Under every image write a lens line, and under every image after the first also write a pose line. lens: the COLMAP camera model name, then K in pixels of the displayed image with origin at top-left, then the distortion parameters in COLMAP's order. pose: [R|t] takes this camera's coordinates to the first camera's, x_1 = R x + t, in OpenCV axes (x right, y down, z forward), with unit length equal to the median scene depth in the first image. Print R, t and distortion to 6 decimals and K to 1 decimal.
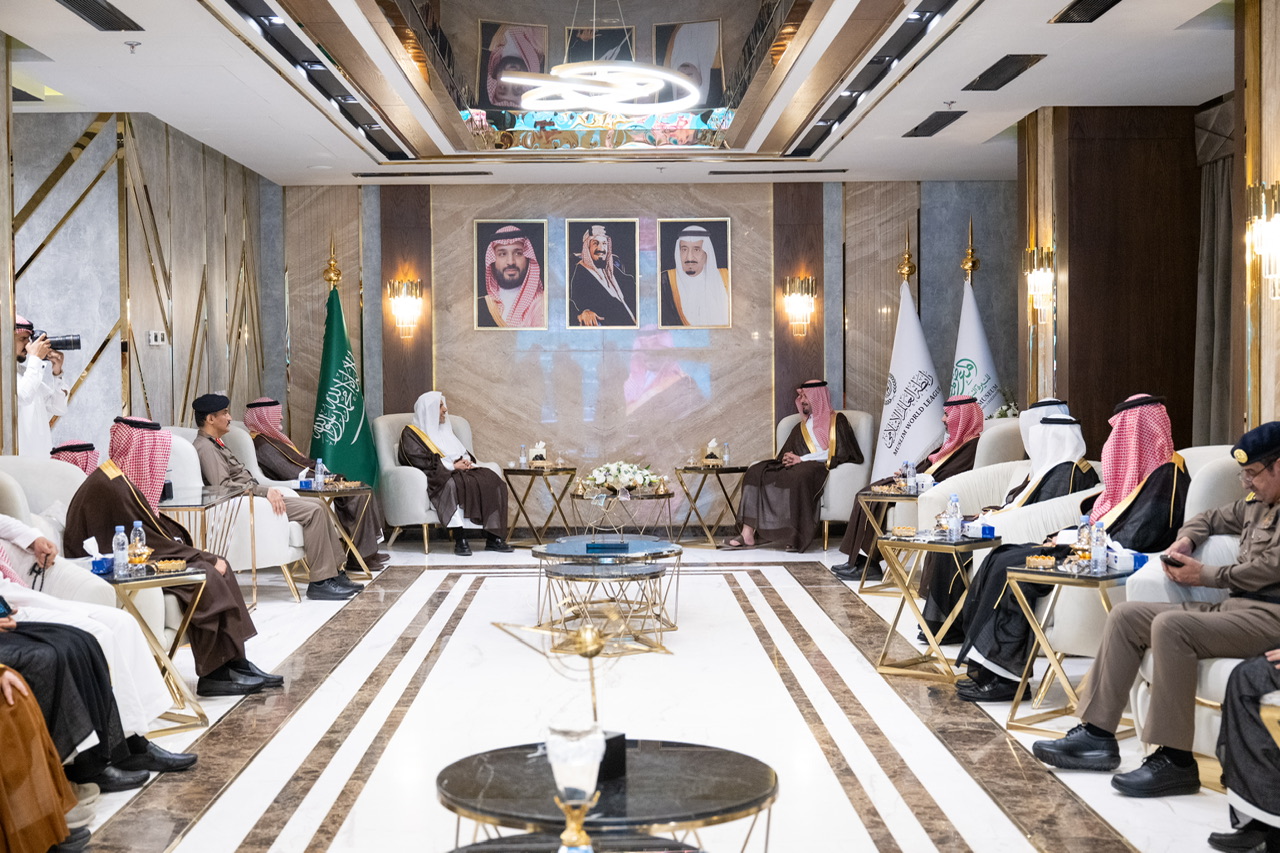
lens RADIAL K [[1705.3, 0, 638.2], [0, 1705.3, 427.1], [0, 0, 1]] dist [0.028406, 0.000000]
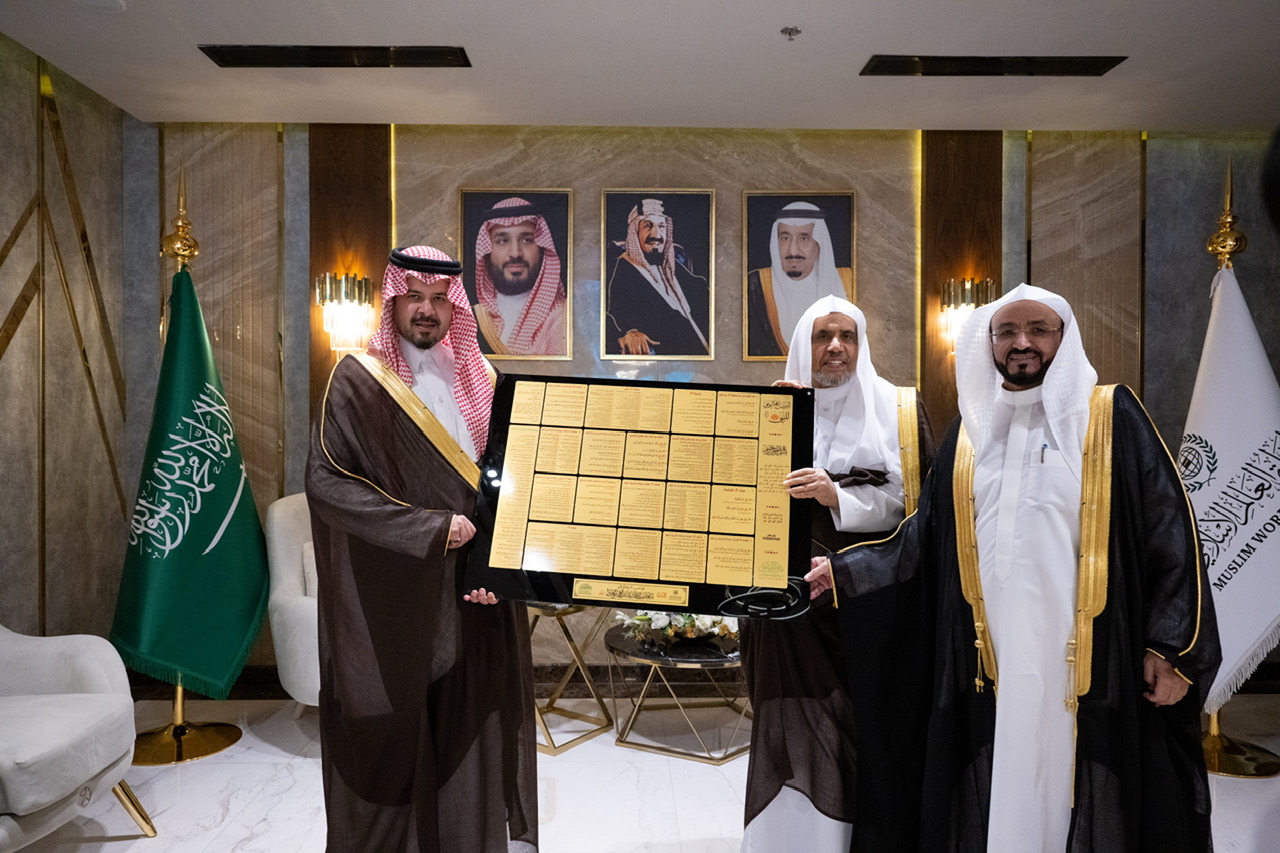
lens RADIAL K [[1099.6, 0, 640.5], [0, 1099.6, 425.0], [0, 0, 1]] dist [-0.001508, -0.000224]
pose [[0.999939, 0.010599, -0.003091, -0.025657], [-0.010696, 0.999389, -0.033286, -0.018999], [0.002736, 0.033317, 0.999441, 0.588620]]
